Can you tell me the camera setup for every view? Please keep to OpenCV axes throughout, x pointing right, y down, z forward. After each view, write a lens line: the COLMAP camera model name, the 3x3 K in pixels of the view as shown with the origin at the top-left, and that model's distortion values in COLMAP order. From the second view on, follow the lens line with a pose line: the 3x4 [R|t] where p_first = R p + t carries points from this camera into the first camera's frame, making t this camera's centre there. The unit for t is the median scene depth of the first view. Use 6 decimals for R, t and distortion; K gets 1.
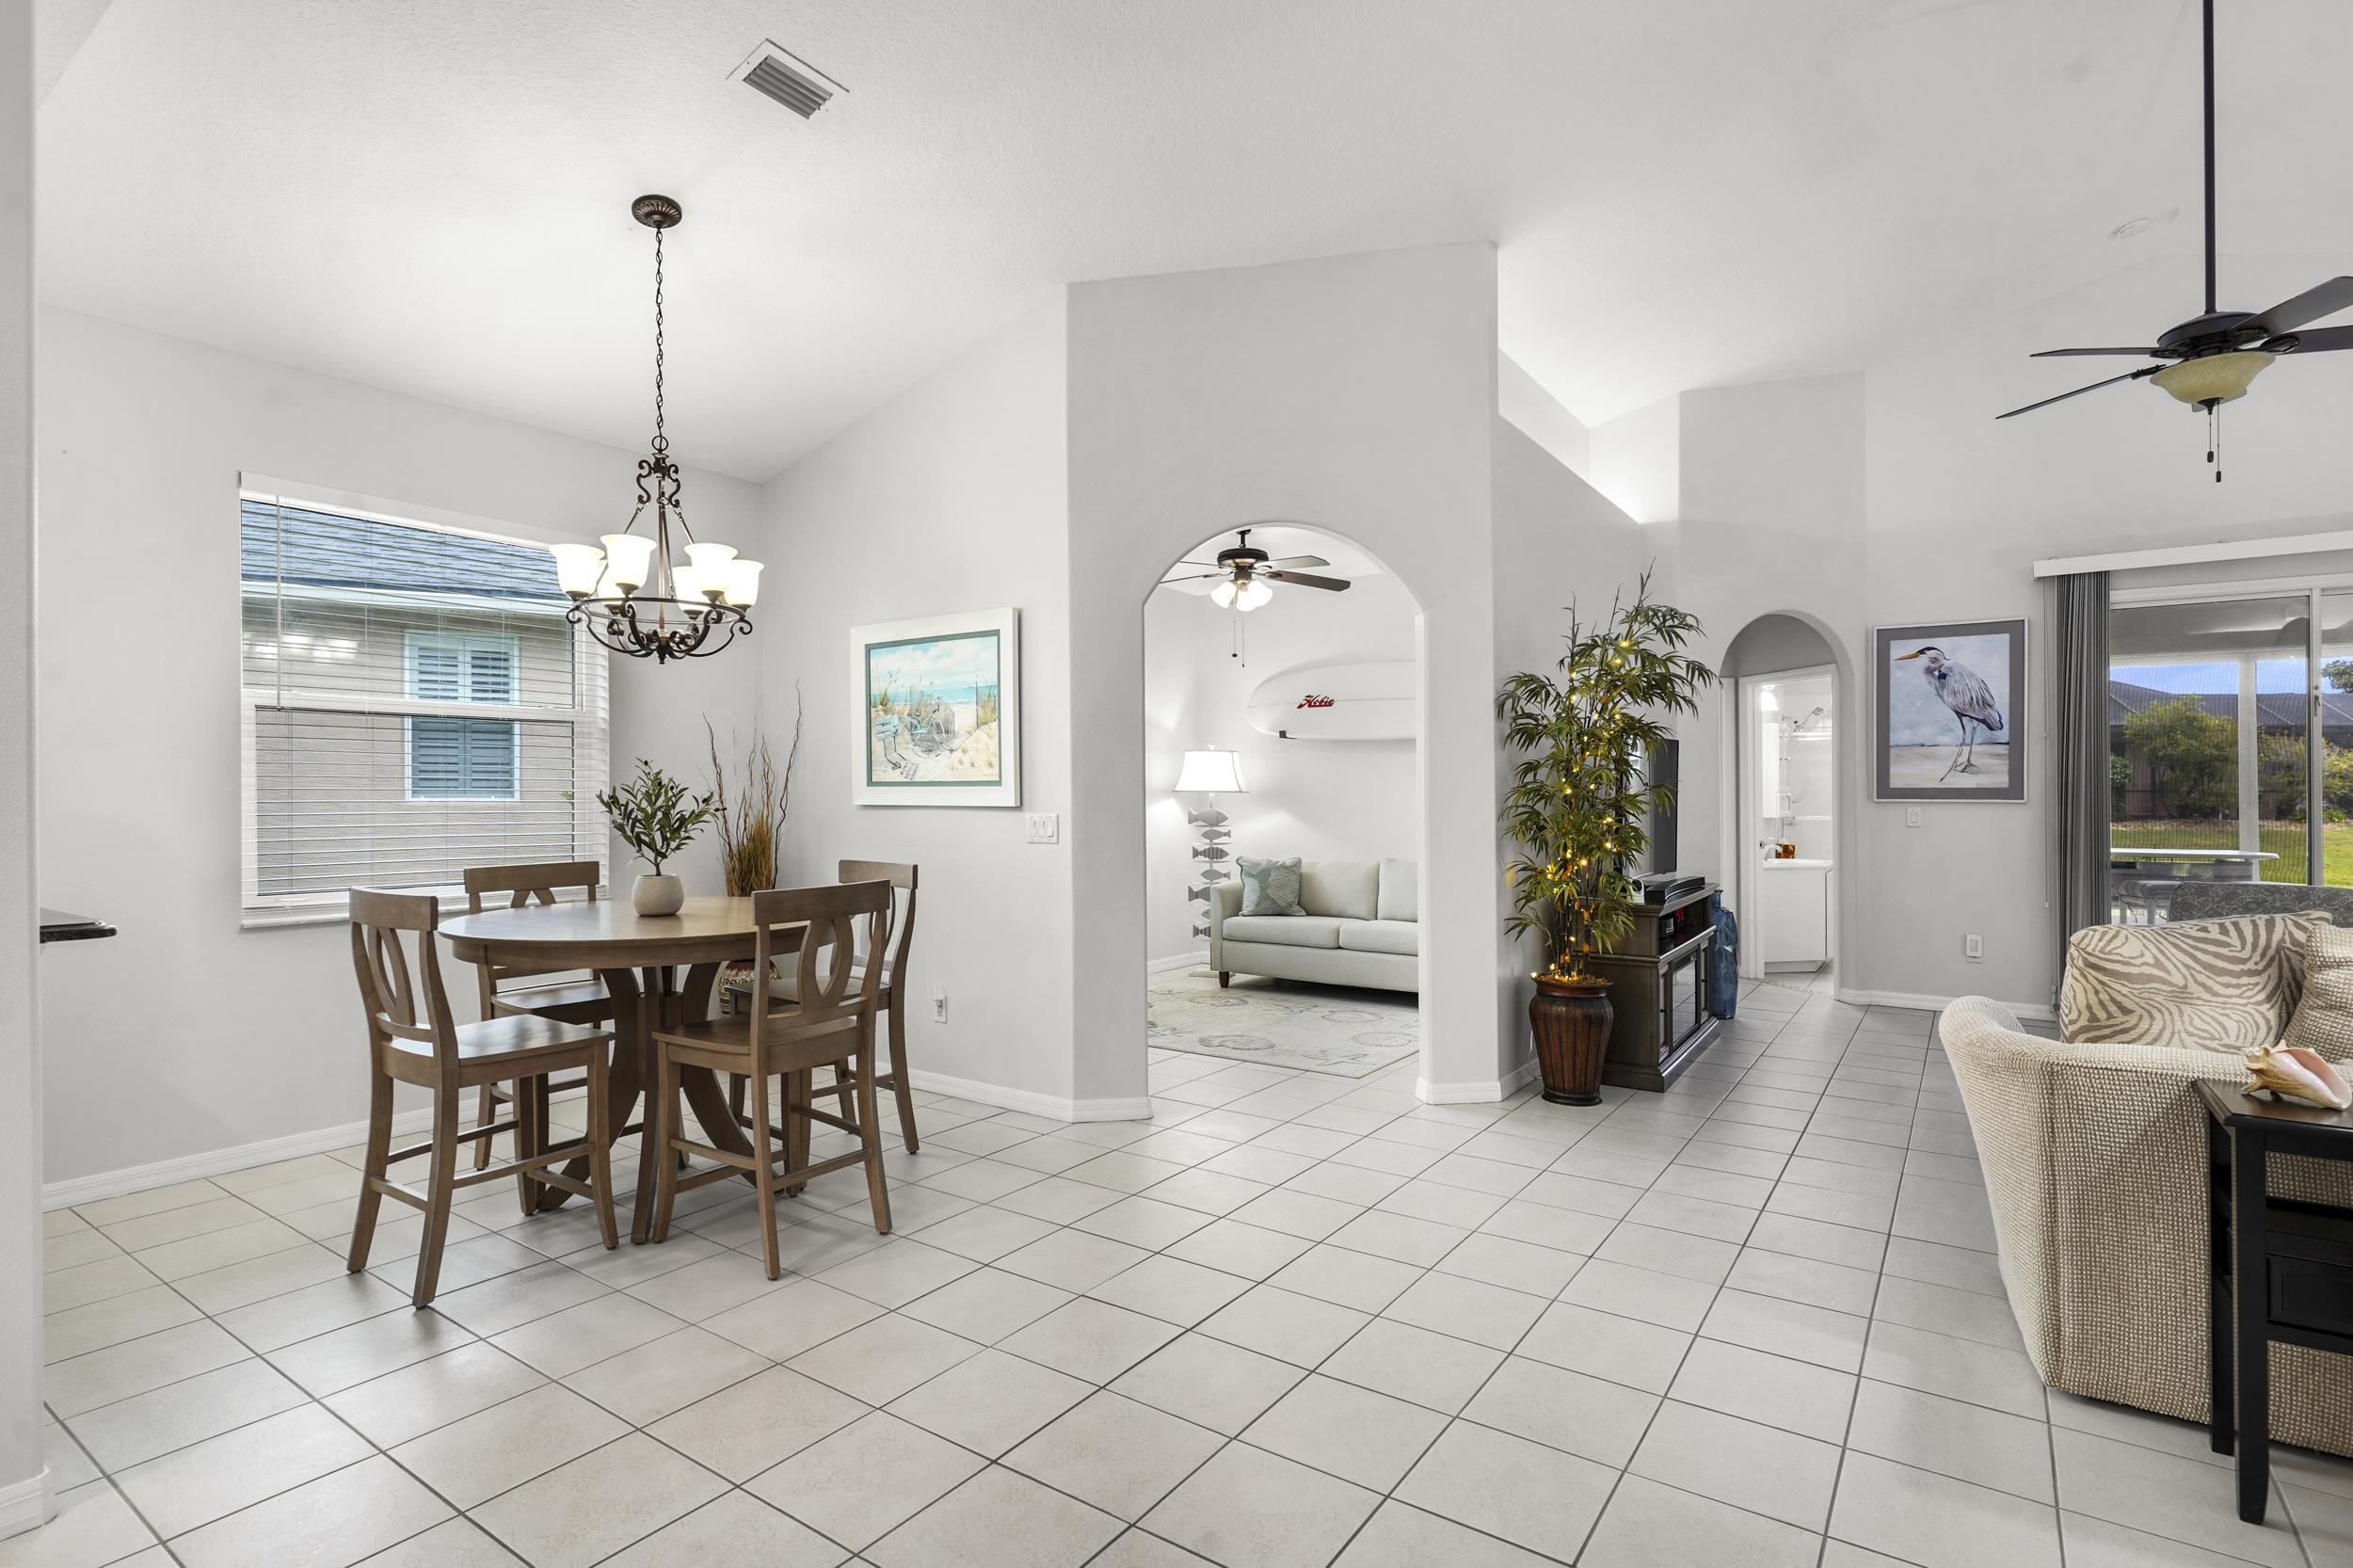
lens RADIAL K [[1142.0, 0, 1157.8], [0, 1142.0, 779.7], [0, 0, 1]] dist [-0.002989, 0.003068]
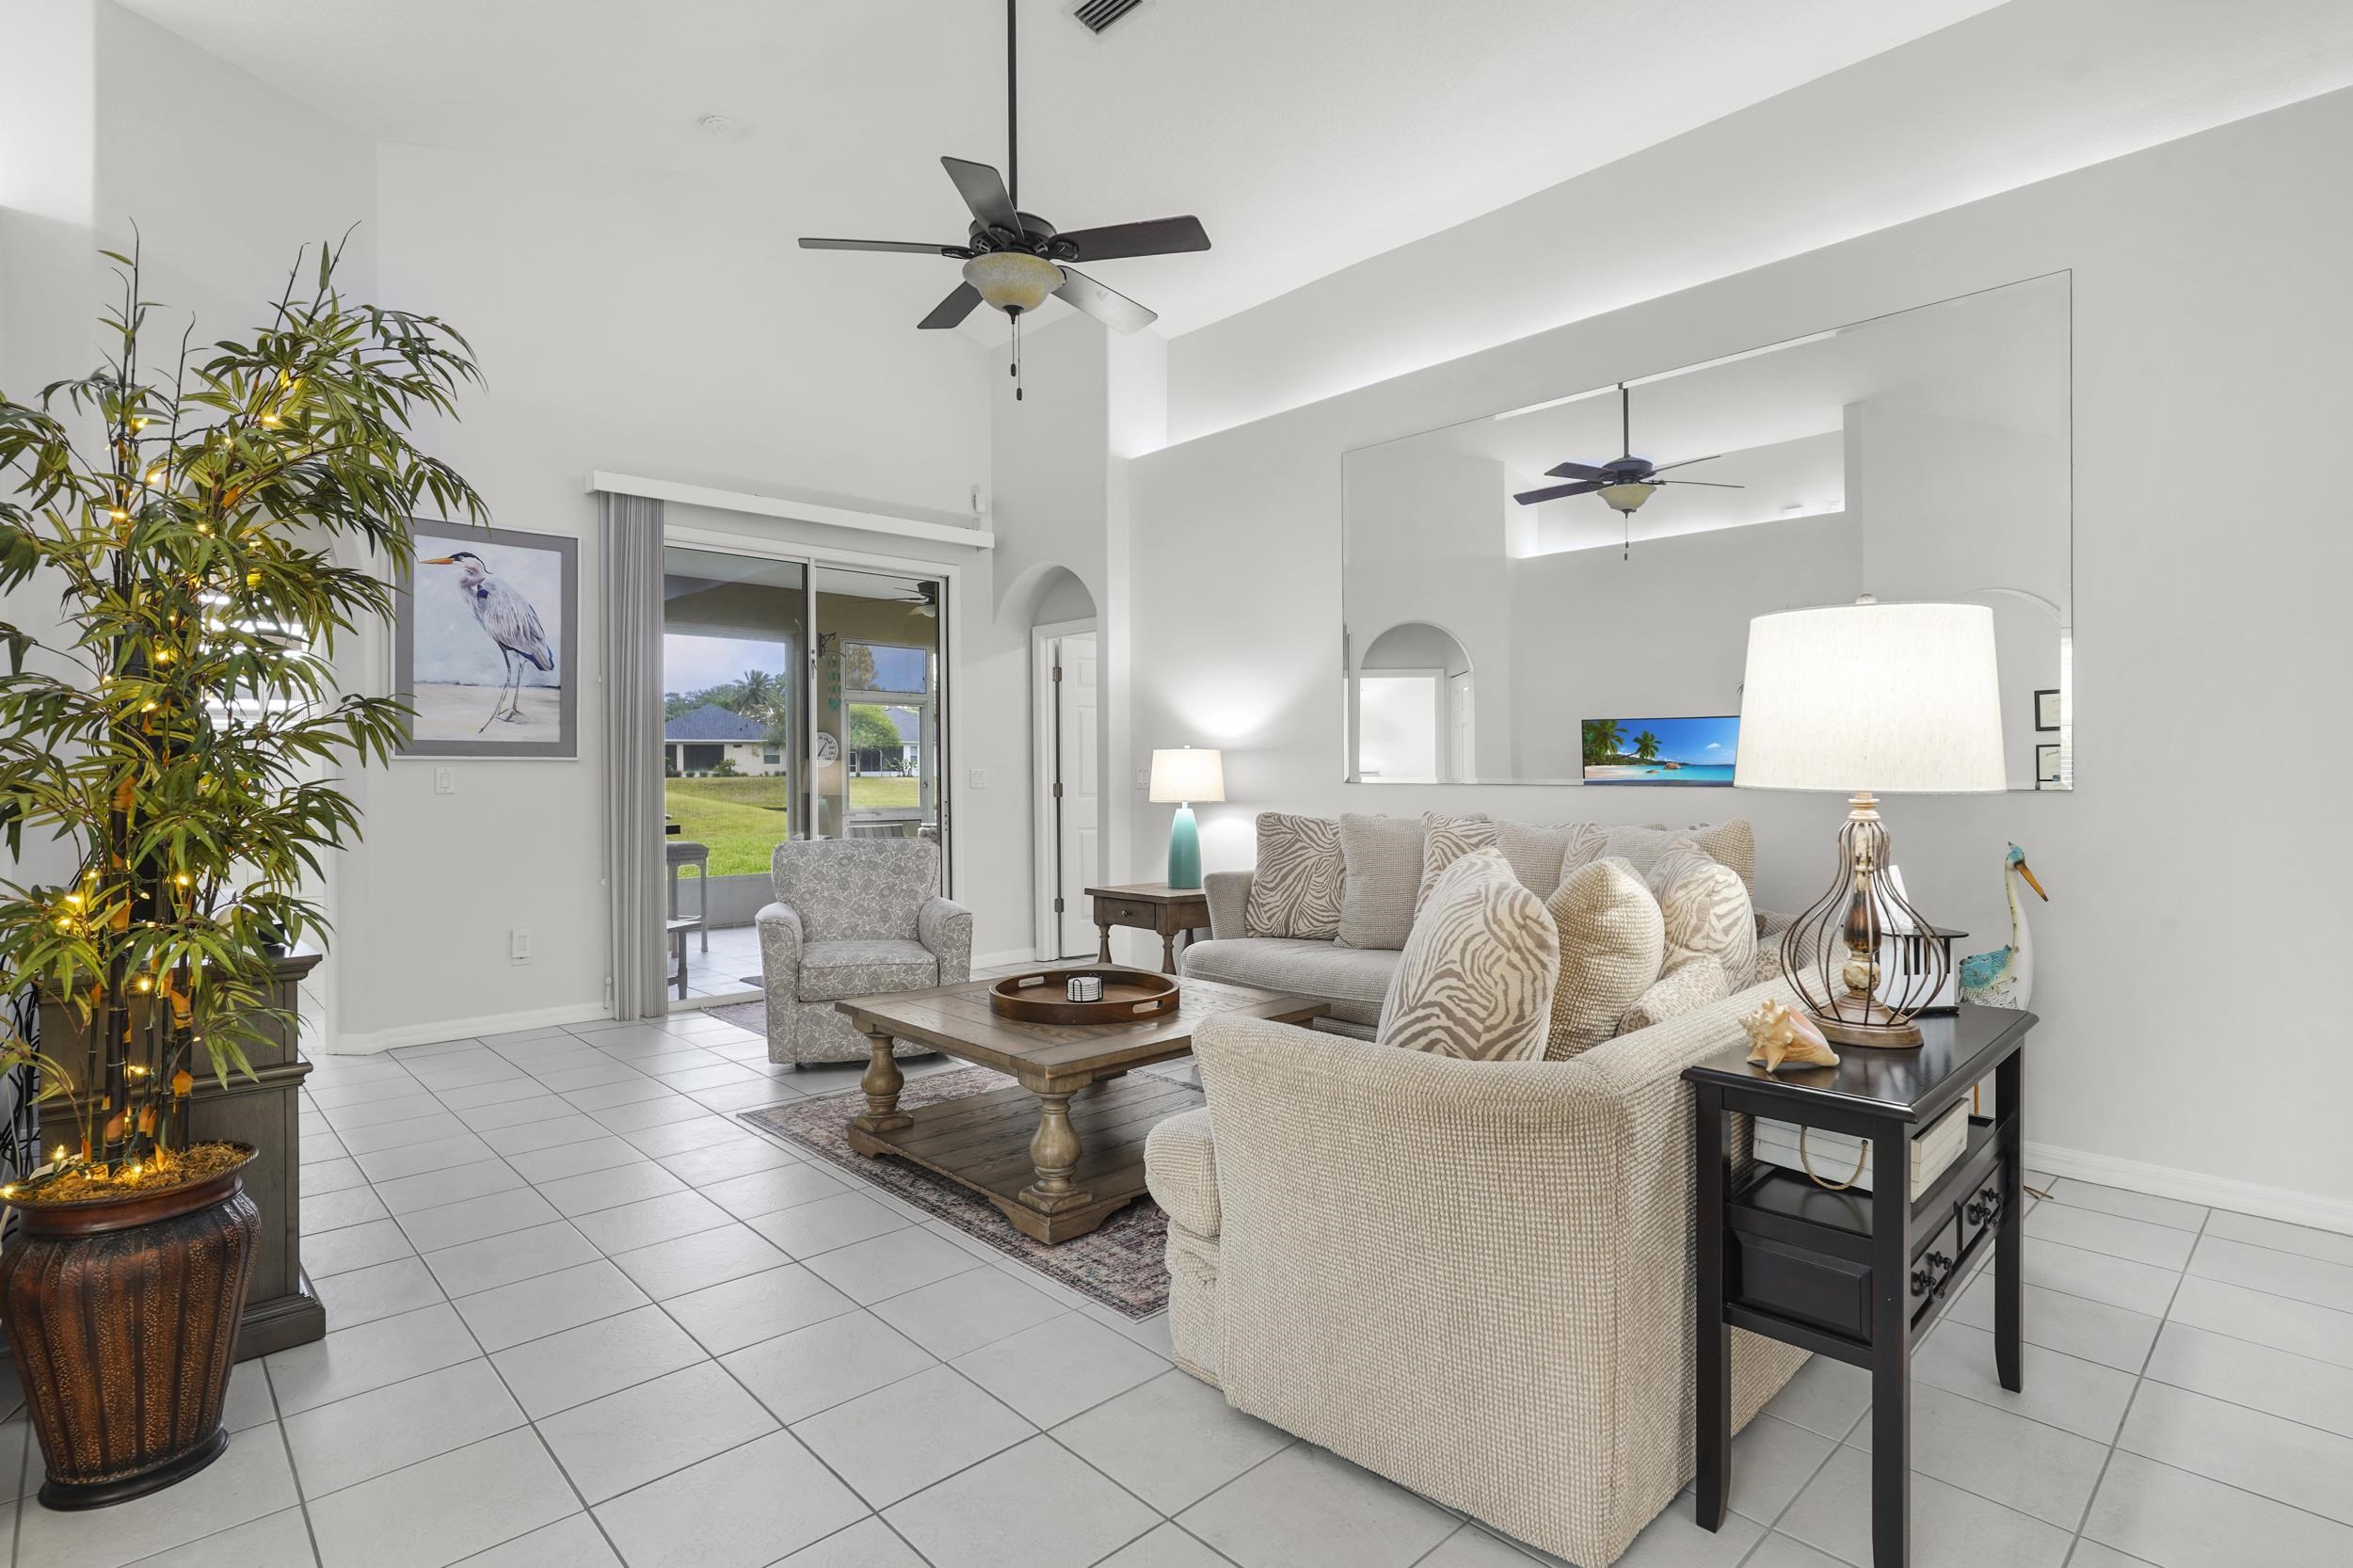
lens RADIAL K [[1142.0, 0, 1185.7], [0, 1142.0, 794.3], [0, 0, 1]] dist [-0.002989, 0.003068]
pose [[0.181646, -0.023306, 0.983088, 0.023493], [-0.009234, 0.999635, 0.025405, 0.018344], [-0.983321, -0.013693, 0.181364, 0.391831]]
